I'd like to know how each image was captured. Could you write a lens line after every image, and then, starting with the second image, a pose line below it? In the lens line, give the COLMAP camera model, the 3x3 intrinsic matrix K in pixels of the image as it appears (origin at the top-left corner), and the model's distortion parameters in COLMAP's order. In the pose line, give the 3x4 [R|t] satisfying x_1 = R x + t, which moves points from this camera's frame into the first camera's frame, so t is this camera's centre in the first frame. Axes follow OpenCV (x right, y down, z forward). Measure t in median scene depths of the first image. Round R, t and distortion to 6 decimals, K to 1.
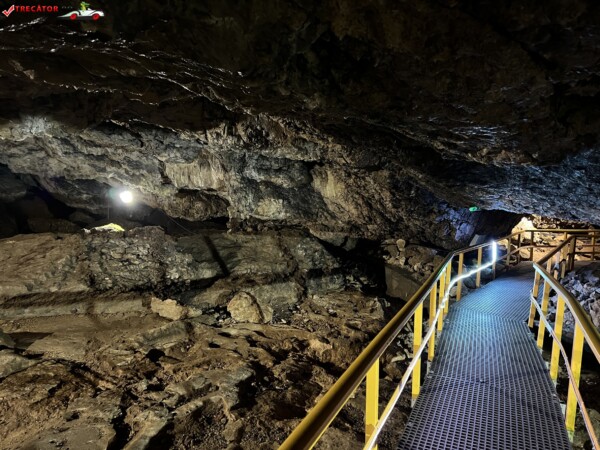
lens RADIAL K [[456.5, 0, 305.0], [0, 456.5, 227.4], [0, 0, 1]] dist [0.056624, -0.067227]
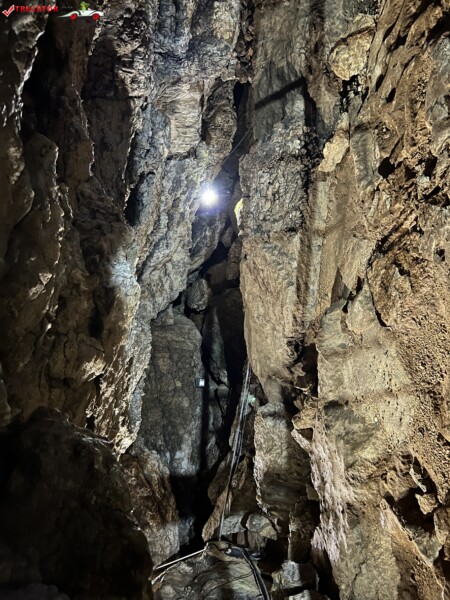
lens RADIAL K [[456.5, 0, 225.6], [0, 456.5, 301.1], [0, 0, 1]] dist [0.056624, -0.067227]
pose [[0.040543, -0.829962, -0.556345, -0.048624], [0.998019, 0.060442, -0.017437, 0.002311], [0.048099, -0.554536, 0.830768, 0.094248]]
